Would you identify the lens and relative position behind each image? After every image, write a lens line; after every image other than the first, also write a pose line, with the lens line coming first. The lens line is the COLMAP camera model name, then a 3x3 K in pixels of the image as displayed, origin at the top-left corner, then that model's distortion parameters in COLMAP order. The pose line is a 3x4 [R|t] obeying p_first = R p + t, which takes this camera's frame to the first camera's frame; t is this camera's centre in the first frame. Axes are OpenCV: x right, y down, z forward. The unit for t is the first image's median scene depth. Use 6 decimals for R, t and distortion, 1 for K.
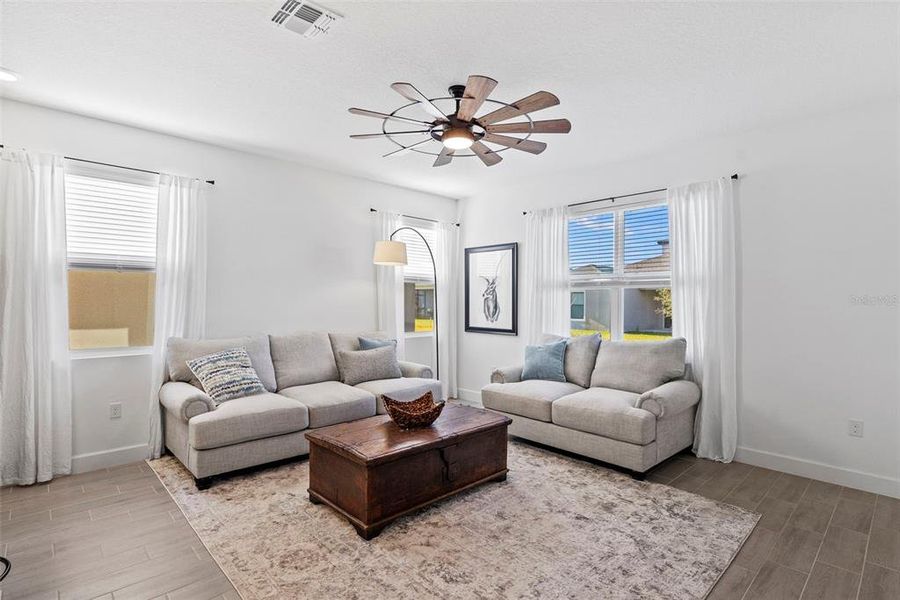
lens RADIAL K [[440.5, 0, 462.9], [0, 440.5, 301.6], [0, 0, 1]] dist [0.001466, 0.000146]
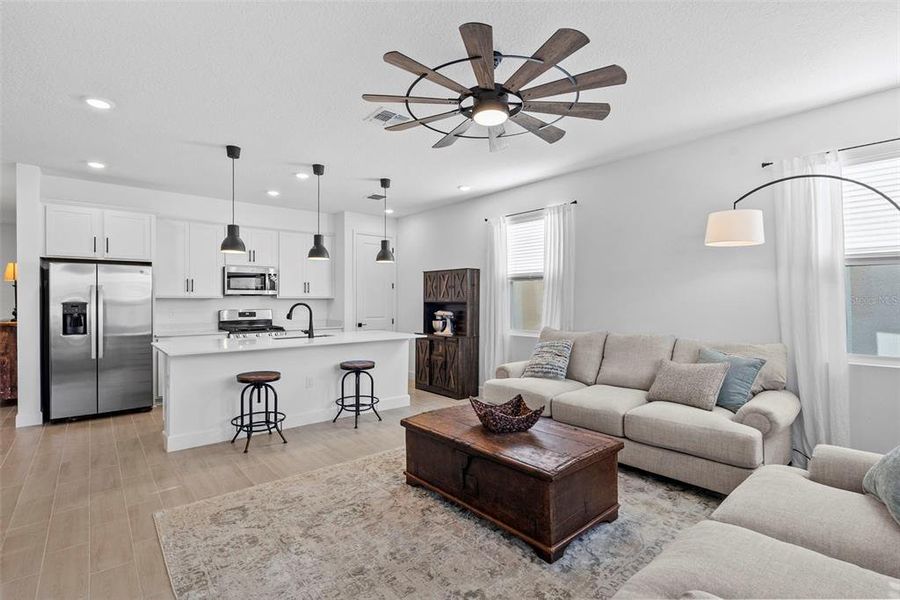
lens RADIAL K [[440.5, 0, 462.9], [0, 440.5, 301.6], [0, 0, 1]] dist [0.001466, 0.000146]
pose [[-0.069125, 0.001432, -0.997607, 0.738202], [0.003880, 0.999992, 0.001166, 0.001287], [0.997600, -0.003790, -0.069130, 0.863130]]
